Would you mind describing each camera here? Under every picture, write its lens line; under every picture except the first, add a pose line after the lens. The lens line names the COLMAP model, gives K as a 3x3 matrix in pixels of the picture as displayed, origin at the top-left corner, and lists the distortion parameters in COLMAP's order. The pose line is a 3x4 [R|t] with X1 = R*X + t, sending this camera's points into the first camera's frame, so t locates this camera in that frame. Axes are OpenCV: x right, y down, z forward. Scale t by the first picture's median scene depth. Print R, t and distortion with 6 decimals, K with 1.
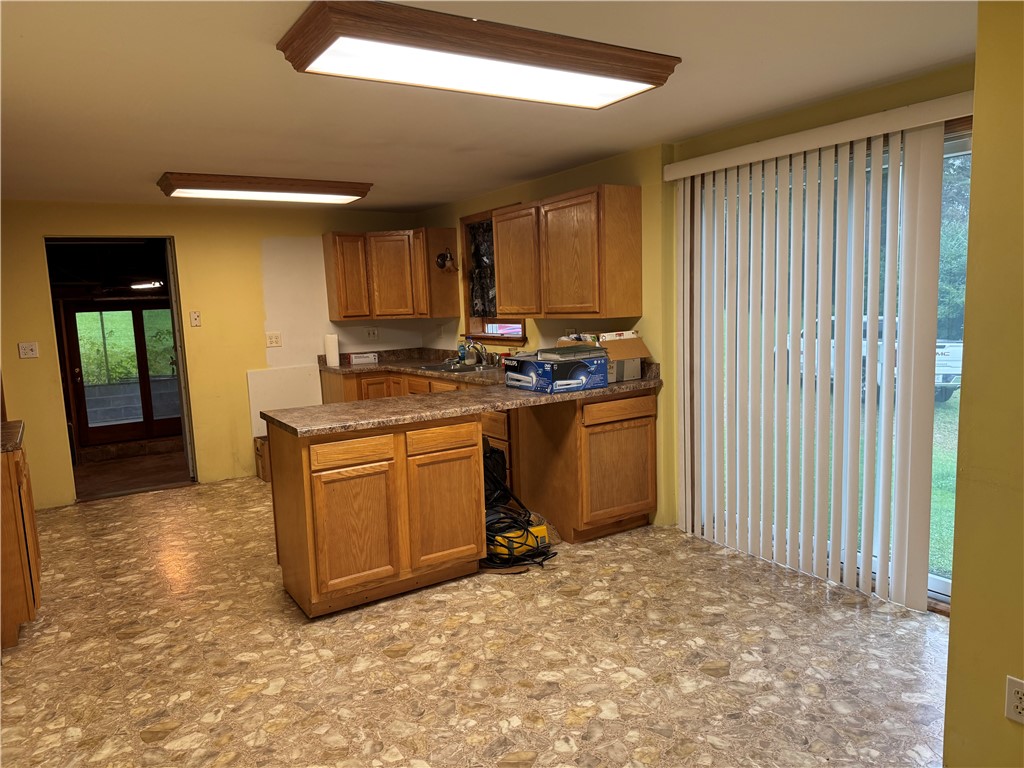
lens RADIAL K [[721.7, 0, 513.7], [0, 721.7, 382.4], [0, 0, 1]] dist [0.011622, -0.007534]
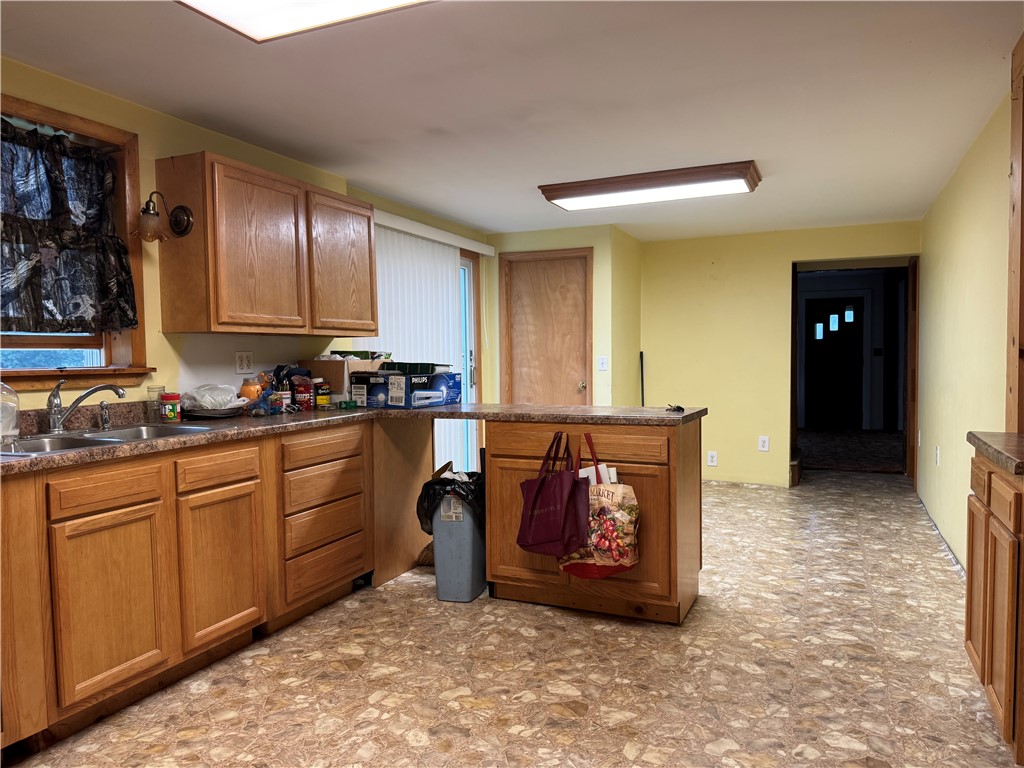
lens RADIAL K [[721.7, 0, 514.2], [0, 721.7, 390.6], [0, 0, 1]] dist [0.011622, -0.007534]
pose [[-0.545281, 0.003265, 0.838247, -0.999777], [0.128123, 0.988567, 0.079494, -0.086287], [-0.828404, 0.150746, -0.539465, 1.708292]]
